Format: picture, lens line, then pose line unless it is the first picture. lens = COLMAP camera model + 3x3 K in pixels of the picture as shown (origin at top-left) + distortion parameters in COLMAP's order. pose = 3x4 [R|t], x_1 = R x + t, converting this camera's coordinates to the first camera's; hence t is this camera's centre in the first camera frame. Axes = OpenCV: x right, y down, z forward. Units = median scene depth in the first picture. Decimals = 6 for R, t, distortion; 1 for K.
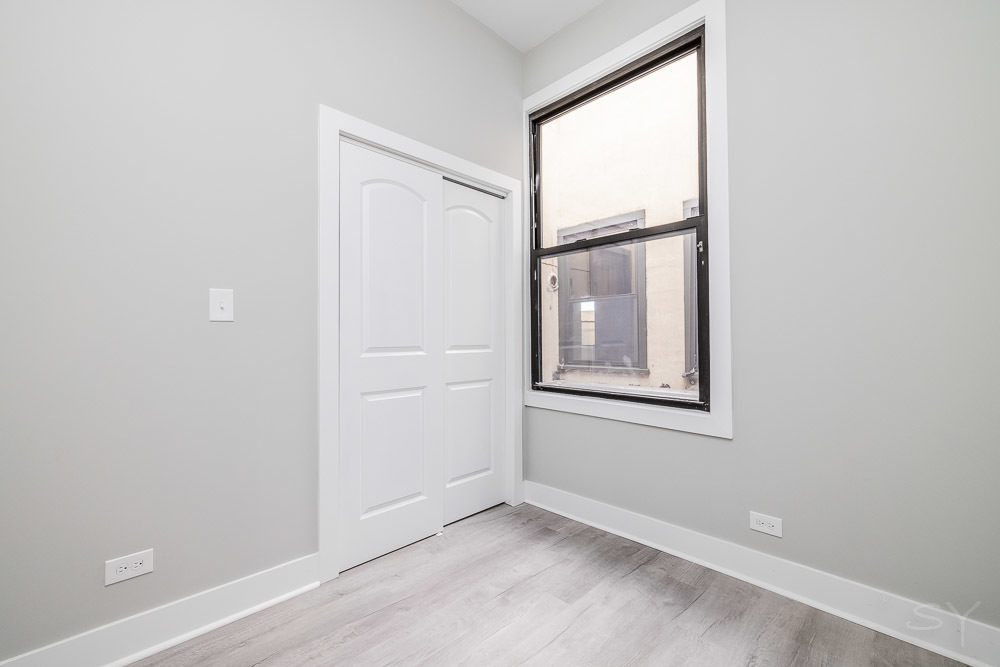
lens RADIAL K [[427.7, 0, 496.2], [0, 427.7, 331.5], [0, 0, 1]] dist [0.002628, 0.000972]
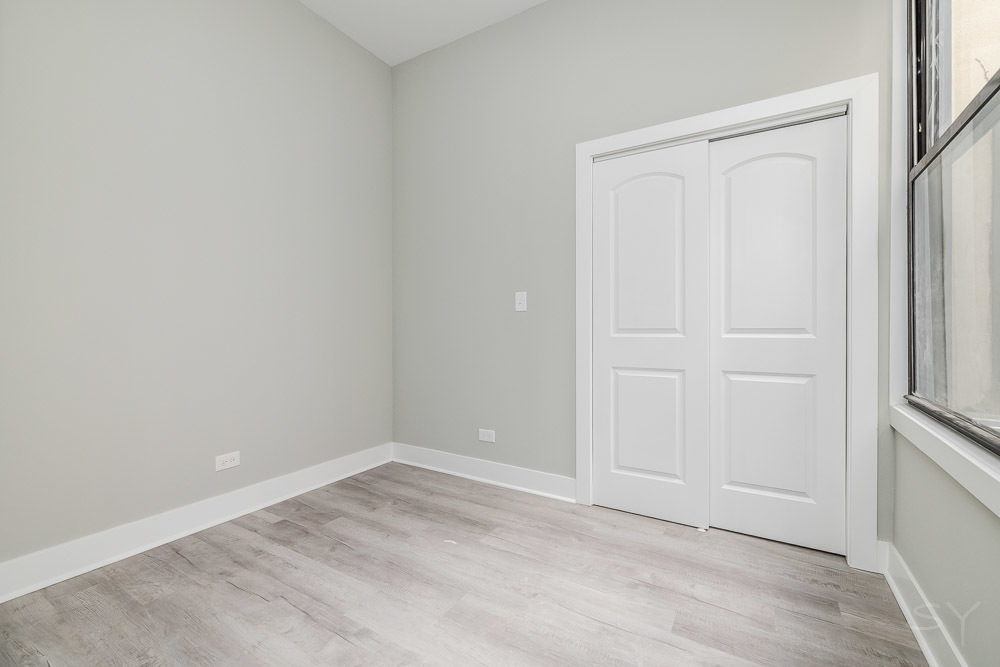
lens RADIAL K [[427.7, 0, 496.2], [0, 427.7, 331.5], [0, 0, 1]] dist [0.002628, 0.000972]
pose [[0.234824, 0.005044, -0.972025, 0.737458], [0.013512, 0.999873, 0.008453, 0.029845], [0.971944, -0.015119, 0.234726, 0.390125]]
